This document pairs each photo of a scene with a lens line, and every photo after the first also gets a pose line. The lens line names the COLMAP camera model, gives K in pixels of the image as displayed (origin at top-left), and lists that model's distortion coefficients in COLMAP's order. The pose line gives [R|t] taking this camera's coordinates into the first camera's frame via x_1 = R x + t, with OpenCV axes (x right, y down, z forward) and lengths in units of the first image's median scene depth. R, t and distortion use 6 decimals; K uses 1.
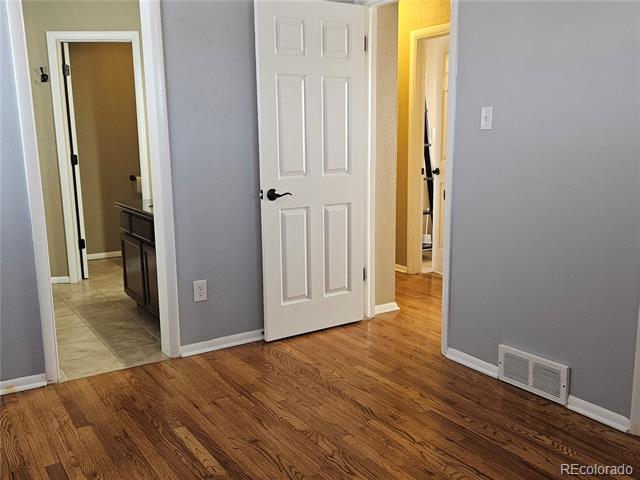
lens RADIAL K [[613.3, 0, 320.2], [0, 613.3, 242.2], [0, 0, 1]] dist [0.056860, 0.000000]
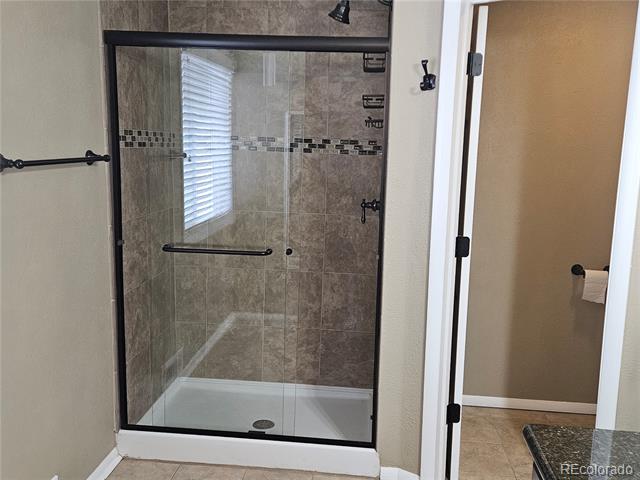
lens RADIAL K [[613.3, 0, 317.8], [0, 613.3, 240.5], [0, 0, 1]] dist [0.056860, 0.000000]
pose [[0.773414, 0.127785, -0.620887, -0.189394], [-0.145754, 0.989076, 0.022003, -0.135619], [0.616917, 0.073479, 0.783591, 0.562754]]
